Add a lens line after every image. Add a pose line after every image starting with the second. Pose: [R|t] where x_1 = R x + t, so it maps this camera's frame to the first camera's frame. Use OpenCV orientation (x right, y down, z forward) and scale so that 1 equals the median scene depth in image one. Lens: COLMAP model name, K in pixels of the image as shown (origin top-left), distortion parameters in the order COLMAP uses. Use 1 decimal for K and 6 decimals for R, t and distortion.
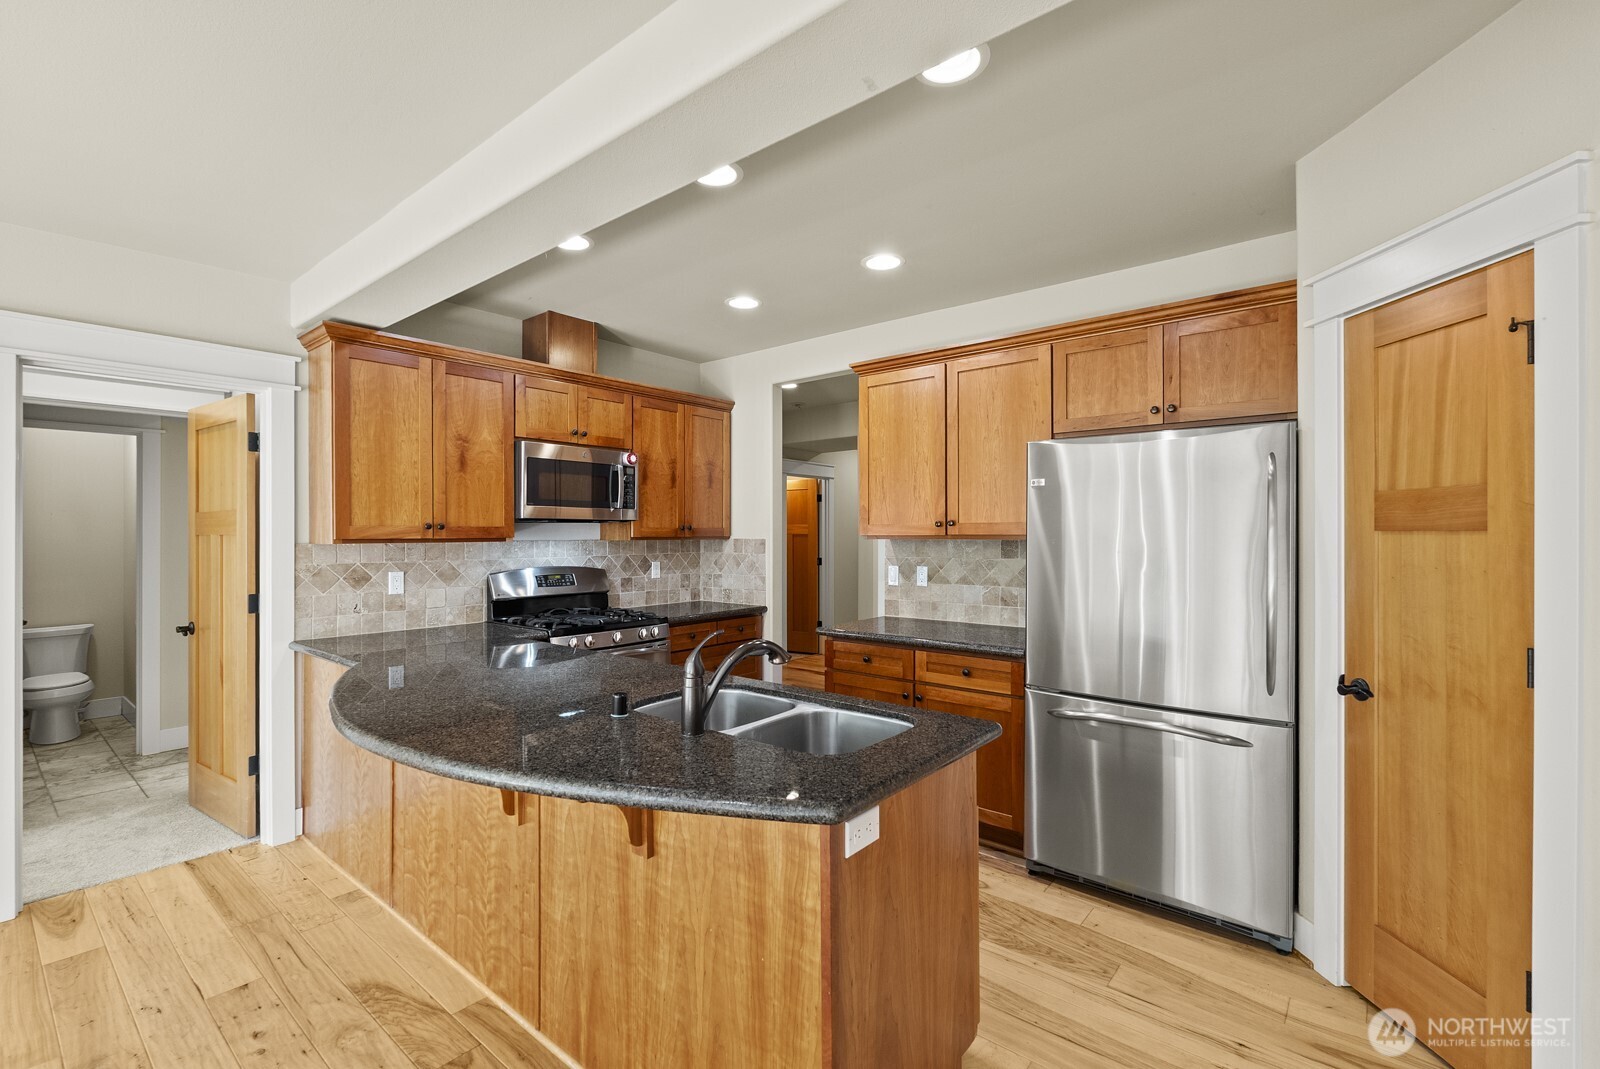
lens RADIAL K [[711.5, 0, 797.2], [0, 711.5, 532.2], [0, 0, 1]] dist [-0.003567, -0.000067]
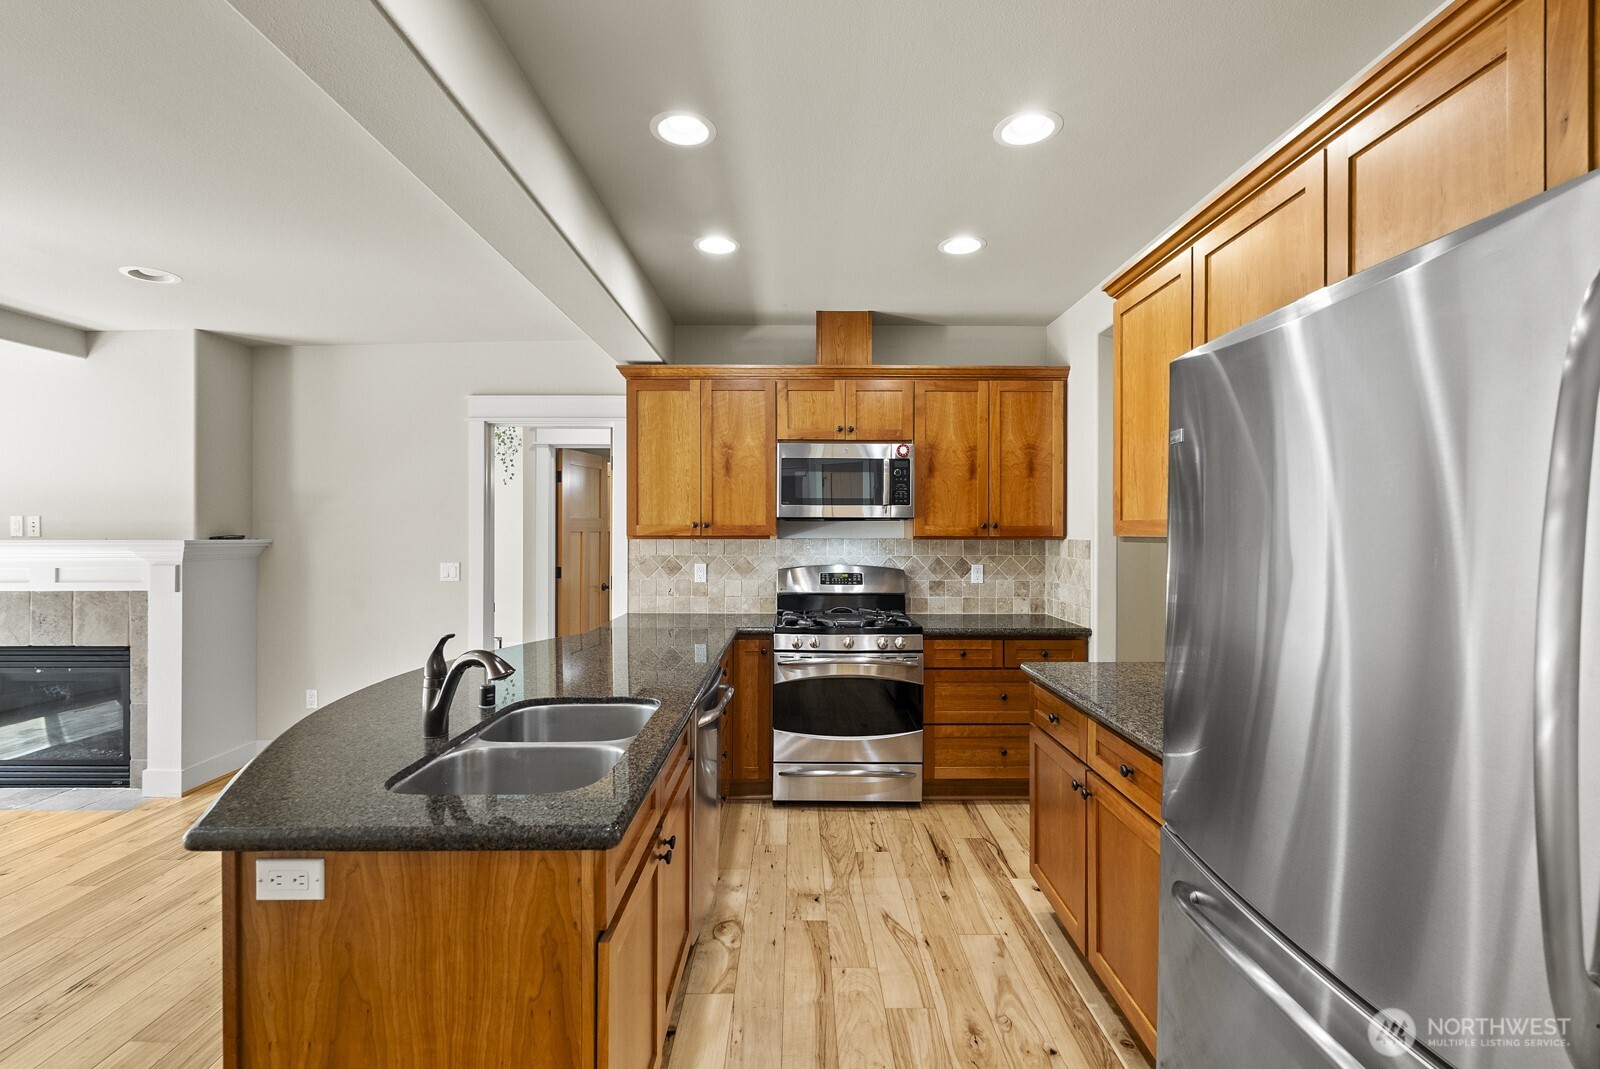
lens RADIAL K [[708.8, 0, 800.0], [0, 708.8, 534.5], [0, 0, 1]] dist [-0.003191, -0.000166]
pose [[0.639877, 0.006464, -0.768450, 0.463105], [-0.002488, 0.999977, 0.006340, -0.000648], [0.768473, -0.002145, 0.639879, 0.378937]]
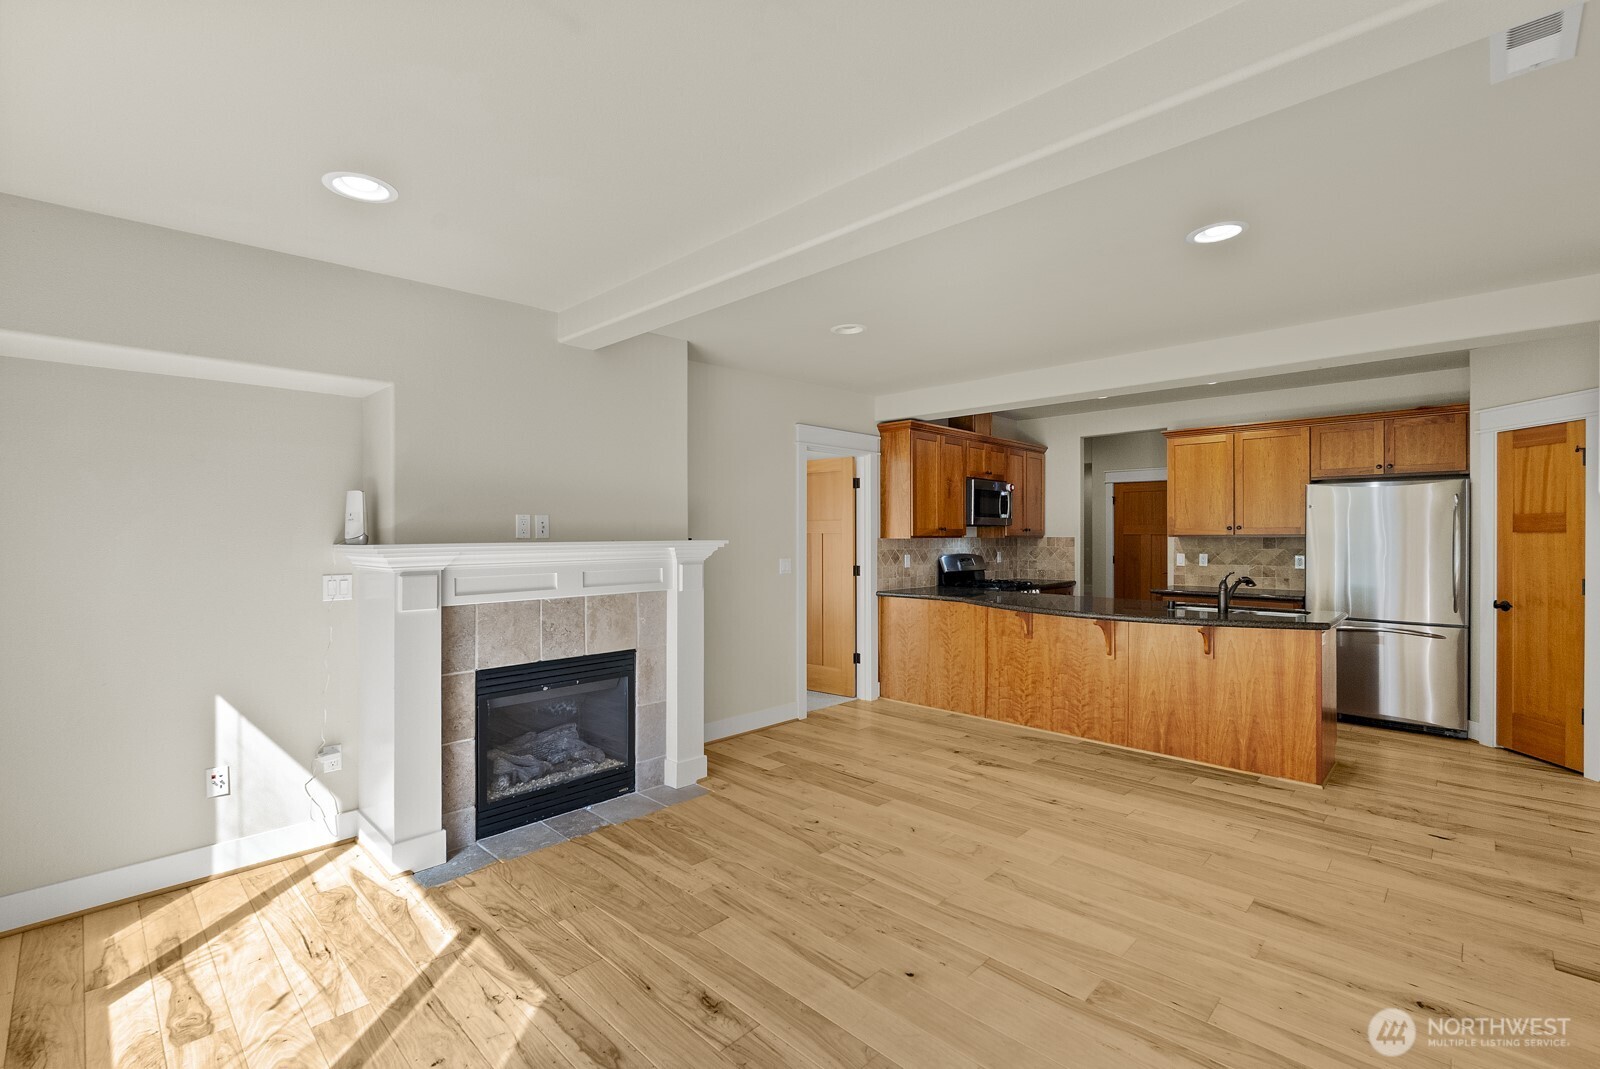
lens RADIAL K [[708.8, 0, 800.0], [0, 708.8, 534.5], [0, 0, 1]] dist [-0.003191, -0.000166]
pose [[0.997061, 0.002538, -0.076565, -0.712791], [-0.002508, 0.999997, 0.000489, 0.005881], [0.076566, -0.000295, 0.997064, -0.788256]]
